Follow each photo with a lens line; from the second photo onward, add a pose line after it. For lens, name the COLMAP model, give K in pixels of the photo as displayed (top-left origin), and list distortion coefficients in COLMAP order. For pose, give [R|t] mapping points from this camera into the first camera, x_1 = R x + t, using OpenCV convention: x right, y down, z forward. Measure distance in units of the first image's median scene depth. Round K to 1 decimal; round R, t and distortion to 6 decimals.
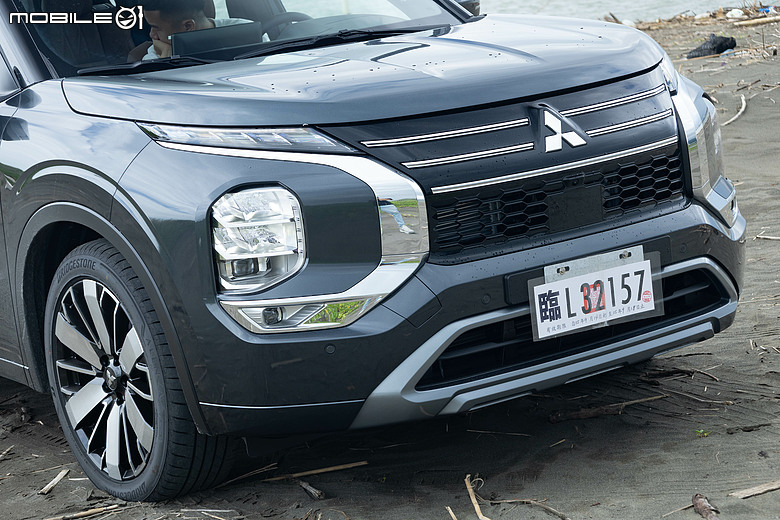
lens RADIAL K [[2011.7, 0, 390.5], [0, 2011.7, 259.4], [0, 0, 1]] dist [-0.077484, 0.000000]
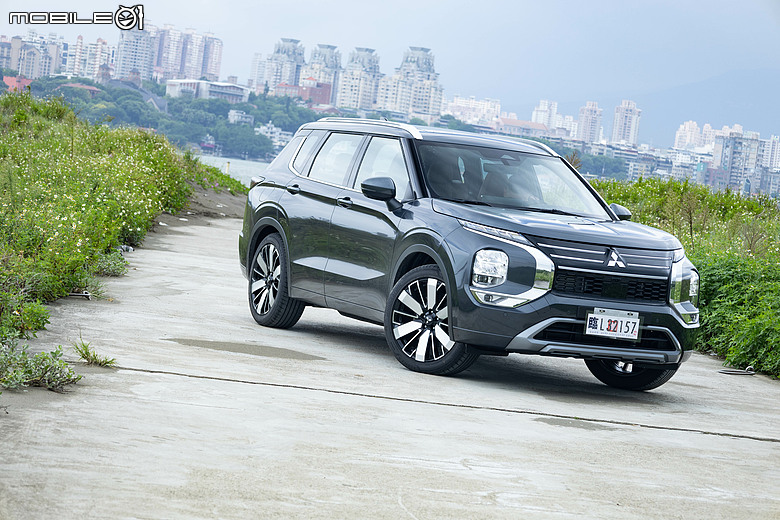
lens RADIAL K [[2326.2, 0, 389.9], [0, 2326.2, 260.0], [0, 0, 1]] dist [-0.083443, 0.000000]
pose [[0.956642, 0.237016, -0.169290, 0.314288], [-0.257139, 0.960245, -0.108671, 0.335705], [0.136803, 0.147491, 0.979557, -1.958614]]
